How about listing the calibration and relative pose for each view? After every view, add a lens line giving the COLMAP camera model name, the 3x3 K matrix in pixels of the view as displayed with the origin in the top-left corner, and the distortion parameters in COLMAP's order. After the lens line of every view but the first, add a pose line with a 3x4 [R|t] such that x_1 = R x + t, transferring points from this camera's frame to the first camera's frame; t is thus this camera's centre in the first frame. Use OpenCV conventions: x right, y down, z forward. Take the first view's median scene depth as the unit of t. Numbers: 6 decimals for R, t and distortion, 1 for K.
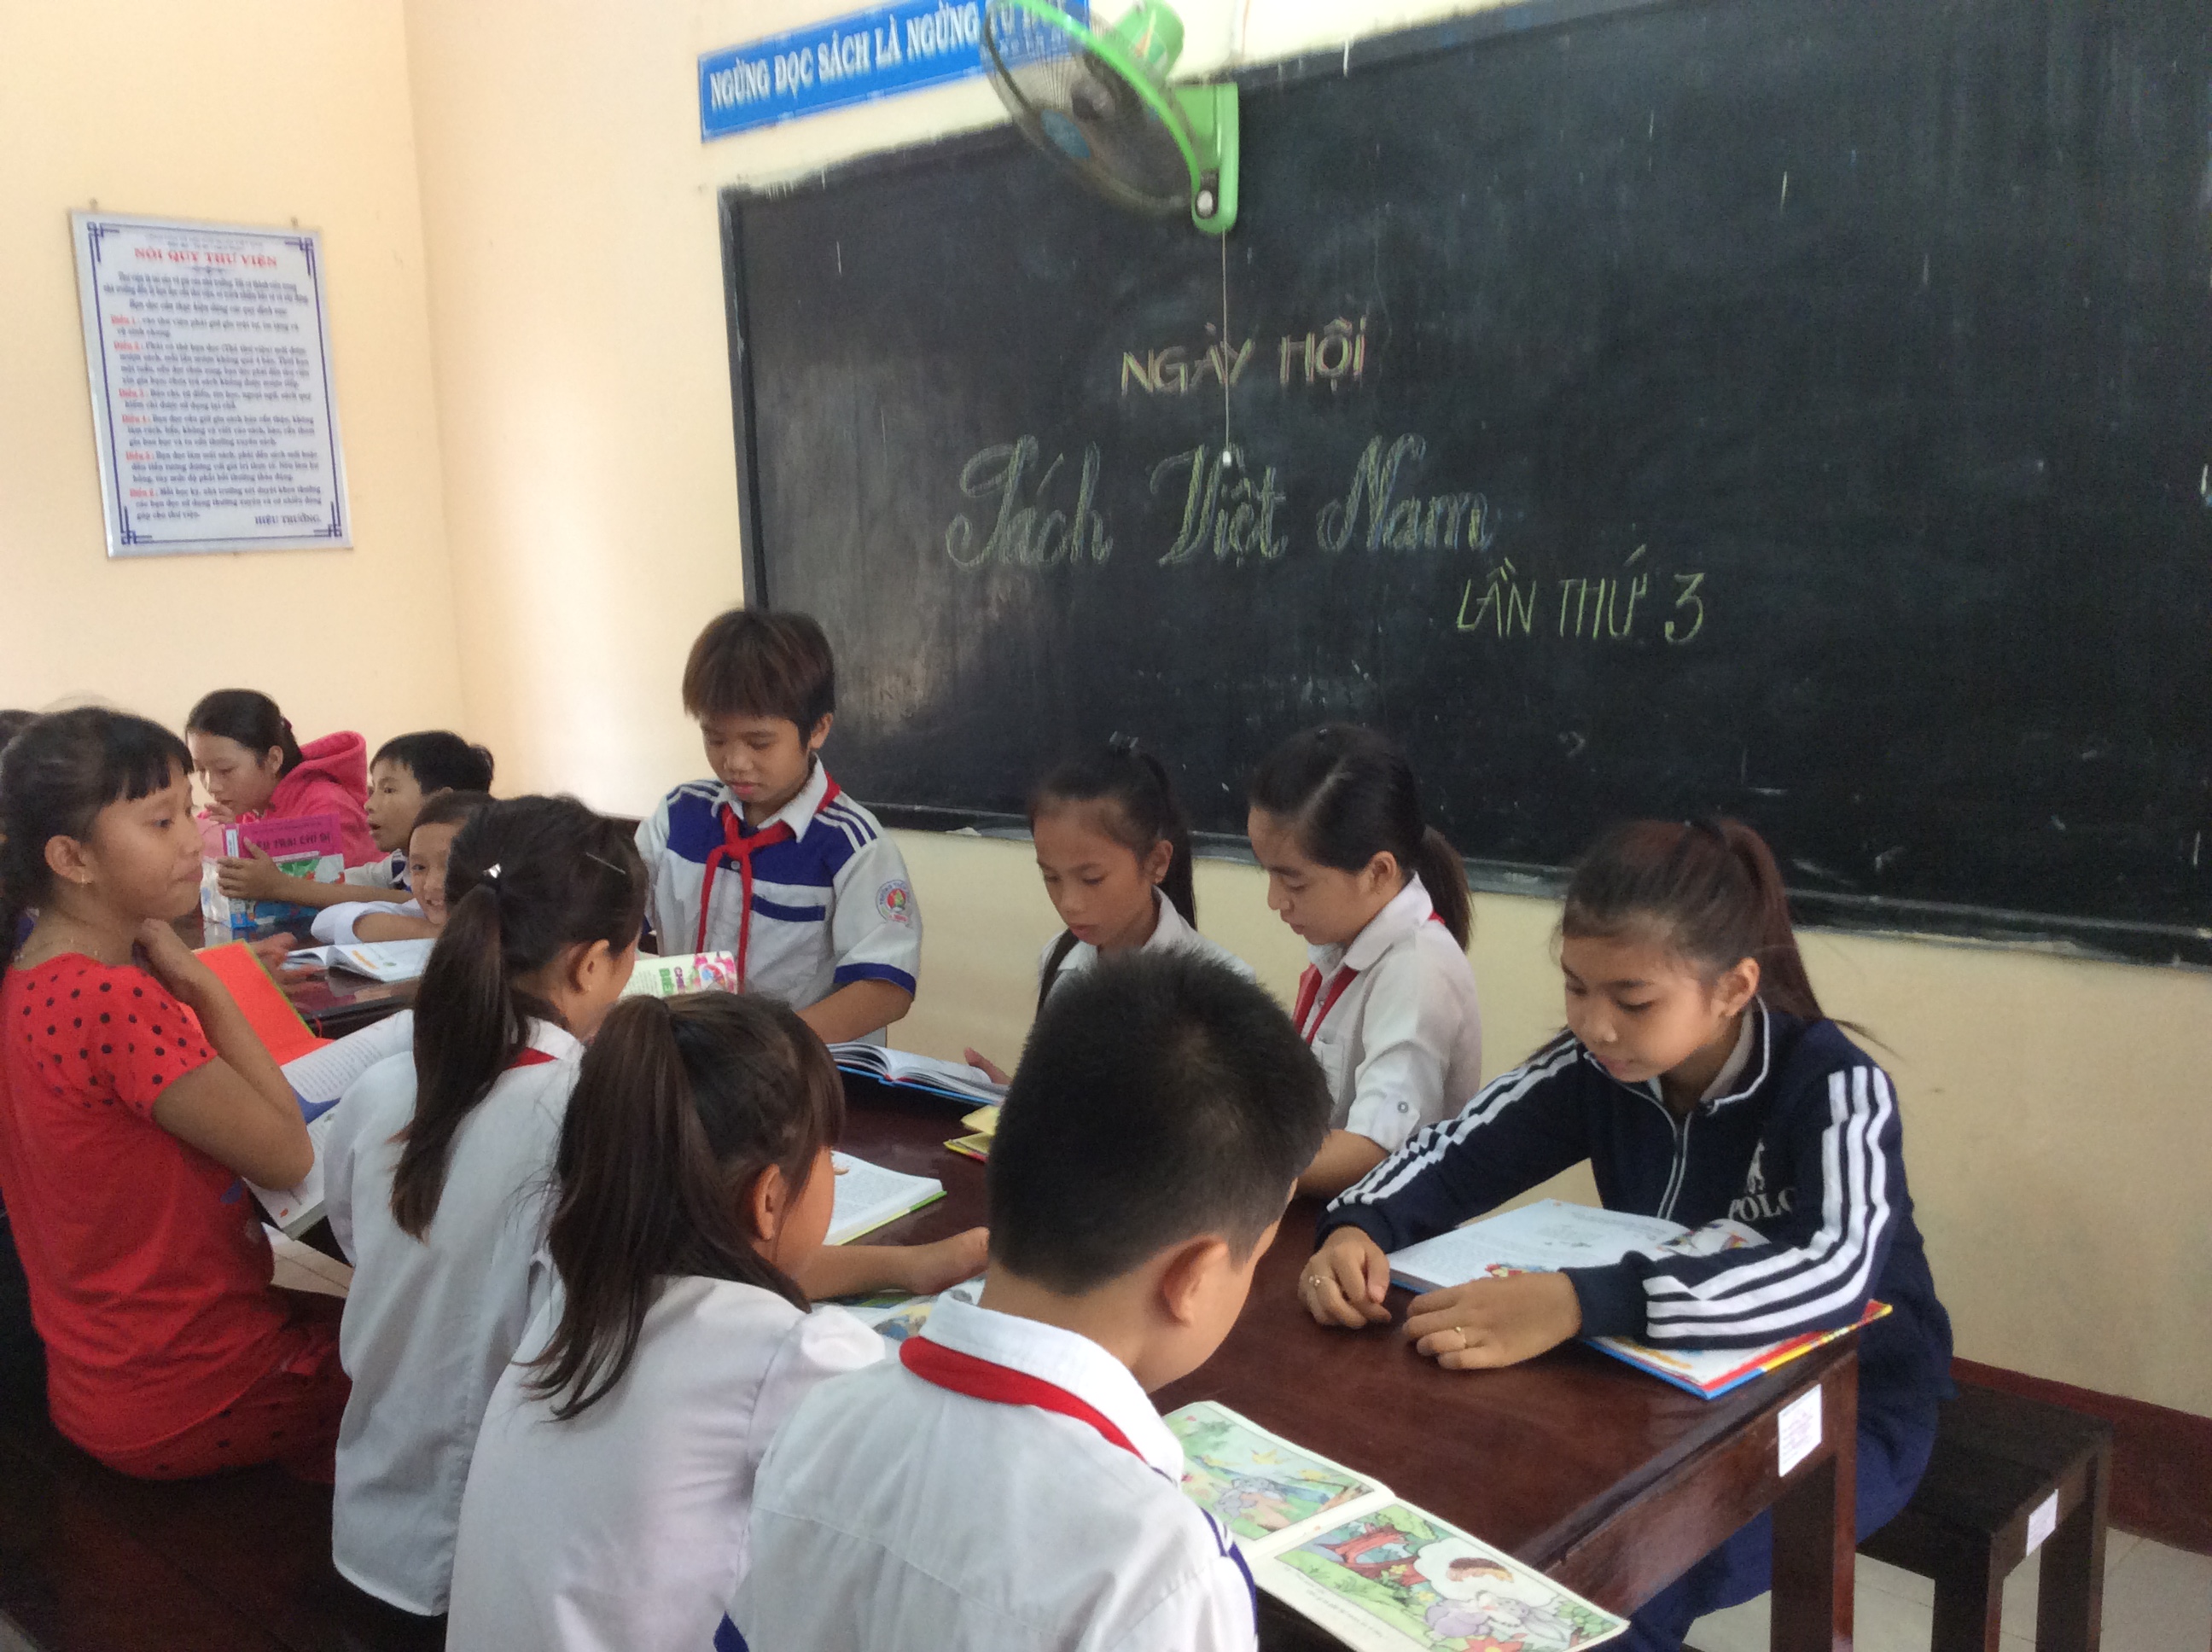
lens RADIAL K [[2006.3, 0, 1102.1], [0, 2006.3, 831.1], [0, 0, 1]] dist [0.121410, -0.266790]
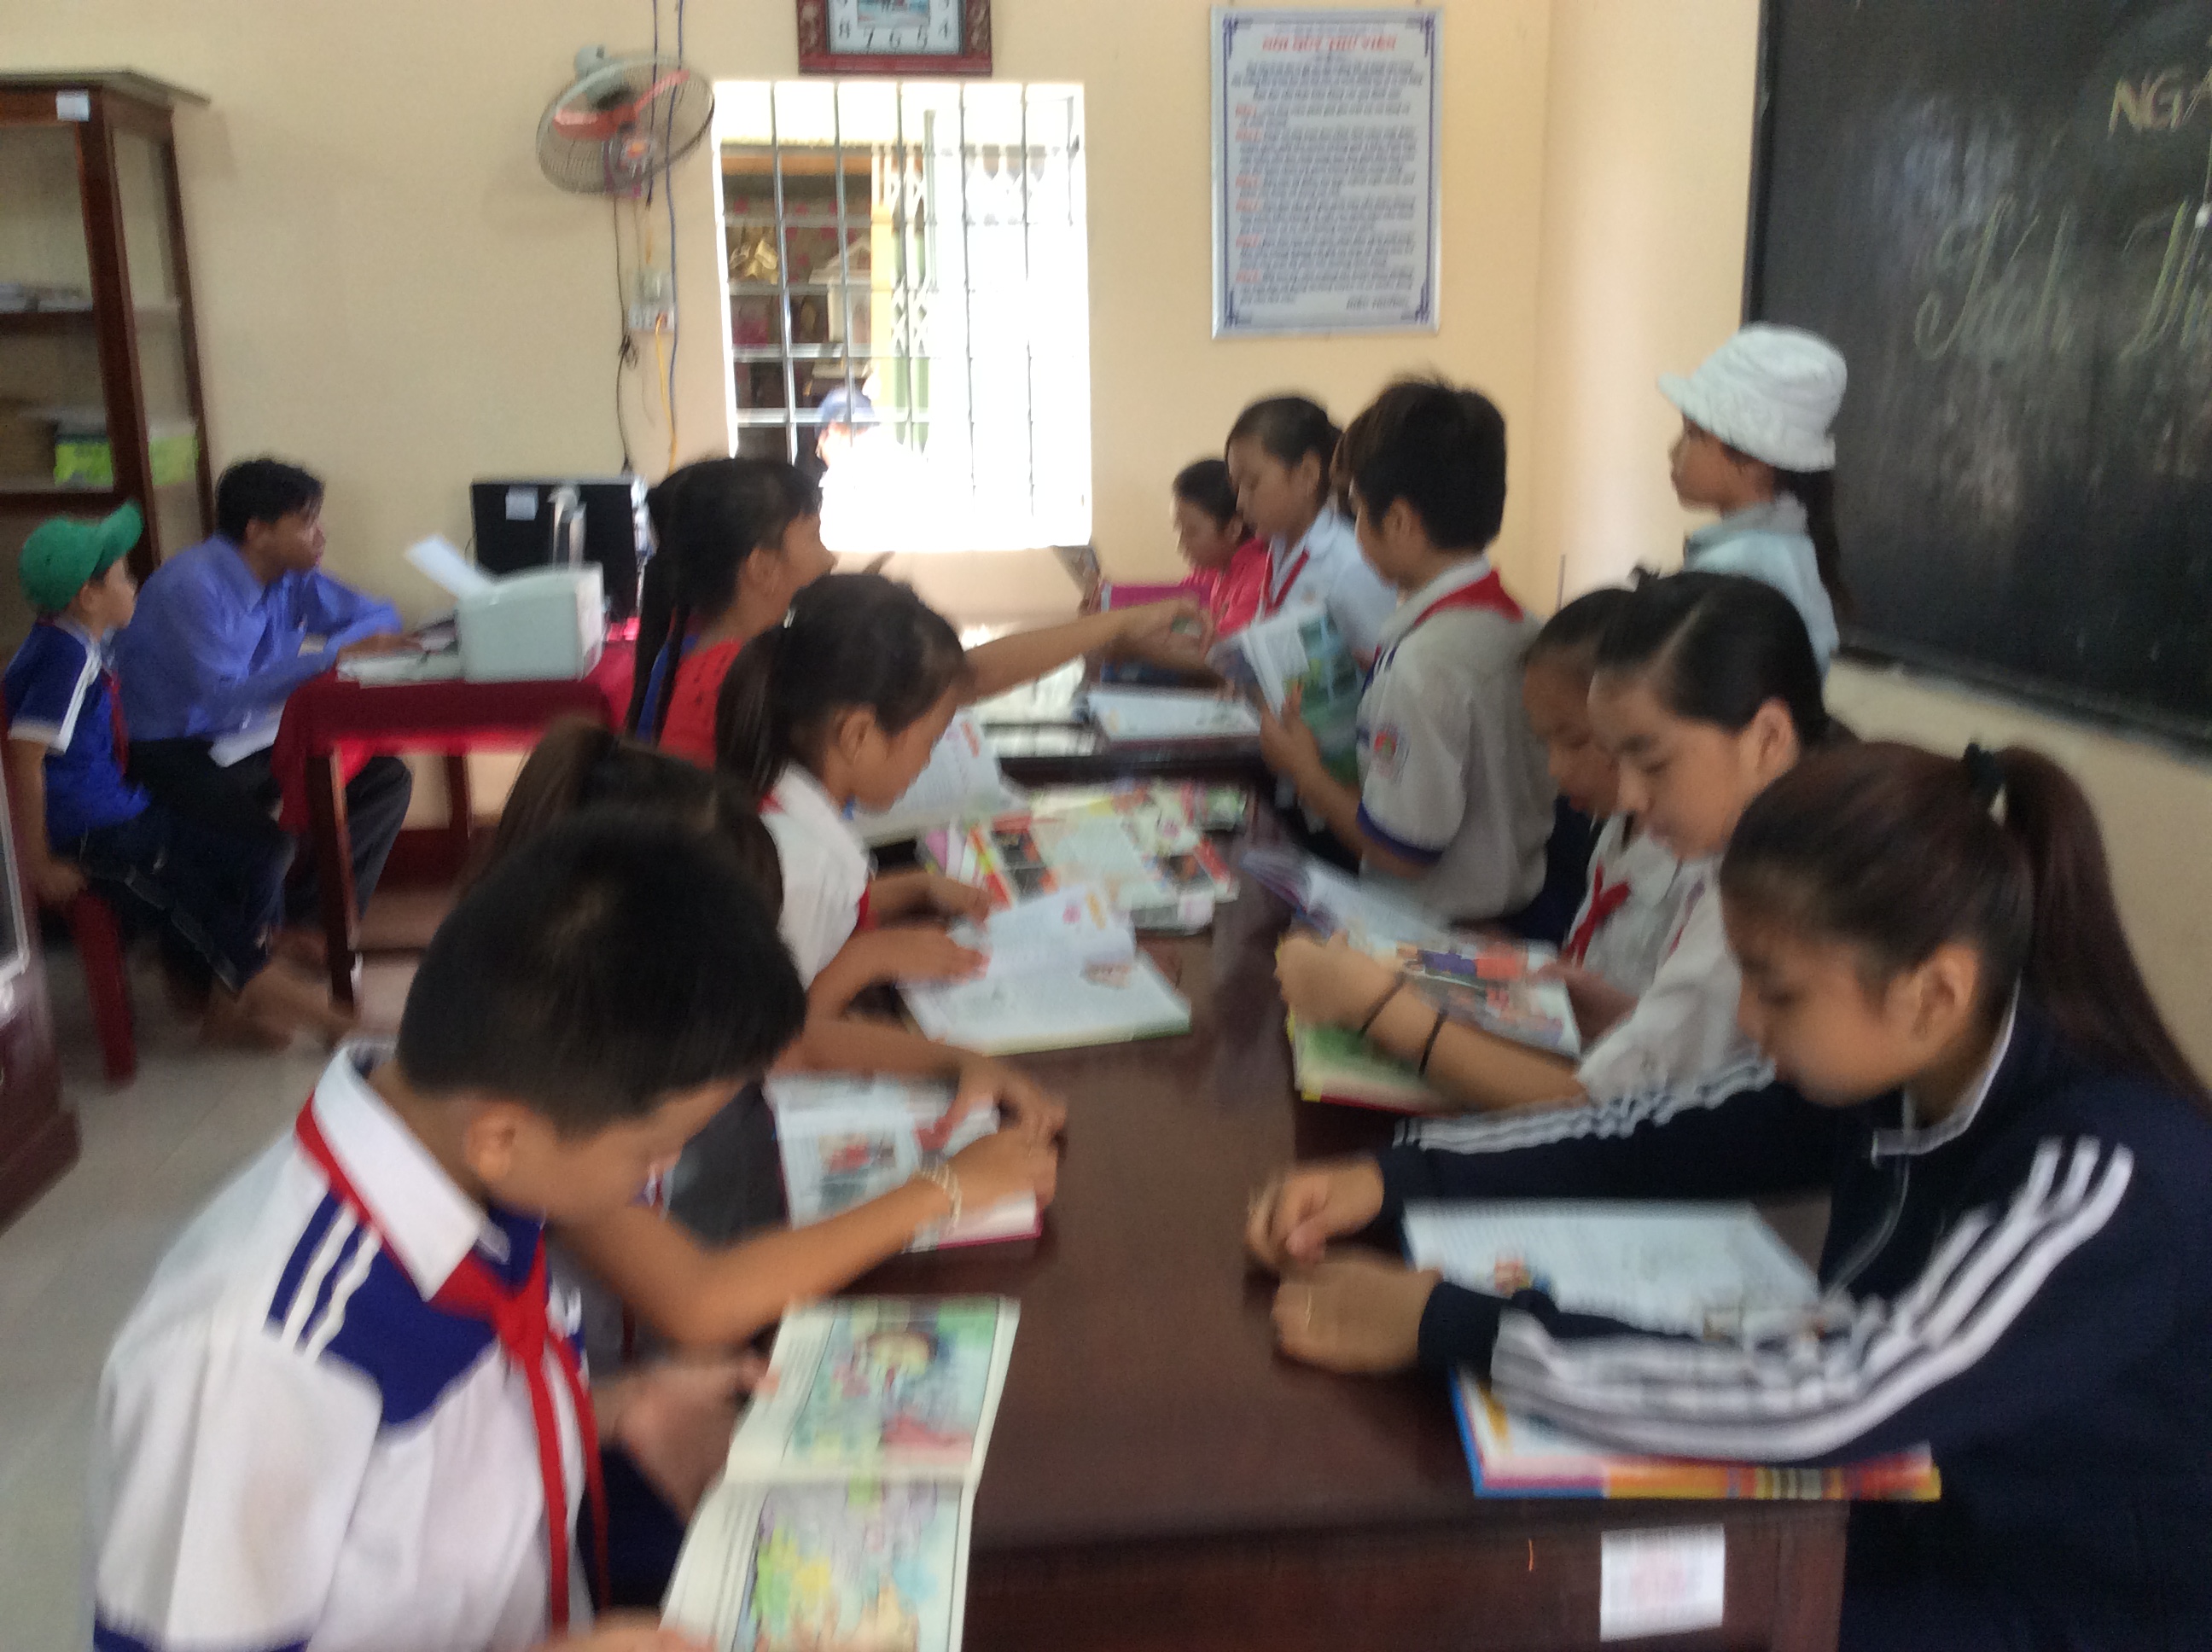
lens RADIAL K [[2011.1, 0, 1084.3], [0, 2011.1, 844.8], [0, 0, 1]] dist [0.079412, -0.101862]
pose [[0.761119, 0.173695, -0.624922, 0.237439], [-0.104989, 0.983762, 0.145563, -0.019918], [0.640058, -0.045181, 0.766997, 0.126451]]
